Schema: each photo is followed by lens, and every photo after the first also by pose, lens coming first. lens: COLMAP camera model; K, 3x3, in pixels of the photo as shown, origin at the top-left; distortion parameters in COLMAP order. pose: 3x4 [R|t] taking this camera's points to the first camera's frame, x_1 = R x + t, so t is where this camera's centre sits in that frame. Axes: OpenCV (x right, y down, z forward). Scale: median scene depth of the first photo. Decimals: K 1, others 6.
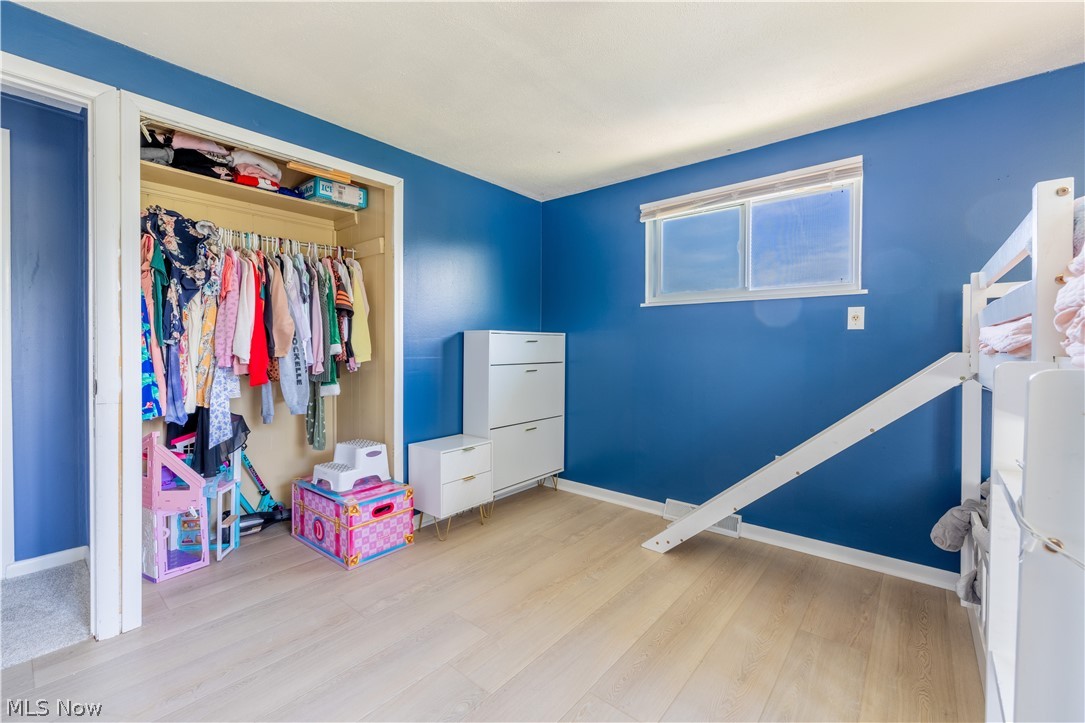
lens RADIAL K [[455.6, 0, 541.2], [0, 455.6, 352.1], [0, 0, 1]] dist [0.000415, 0.001435]
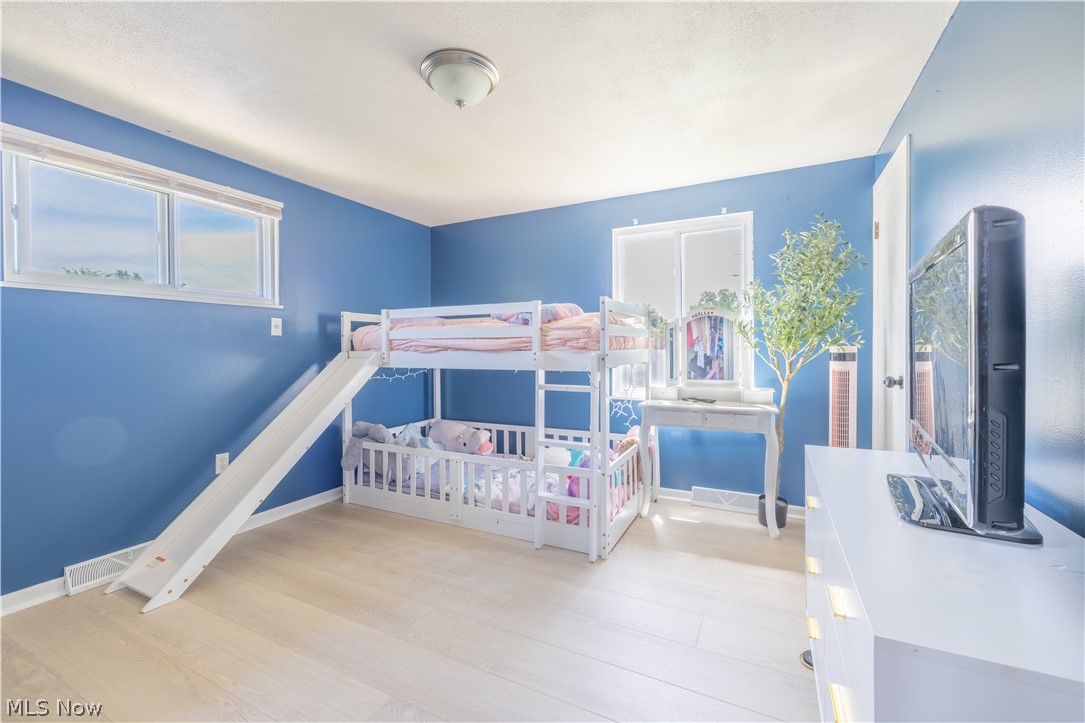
lens RADIAL K [[455.6, 0, 540.3], [0, 455.6, 354.4], [0, 0, 1]] dist [0.000415, 0.001435]
pose [[-0.222896, -0.009401, 0.974797, -0.726032], [0.023168, 0.999620, 0.014938, 0.000965], [-0.974567, 0.025913, -0.222593, 0.565783]]
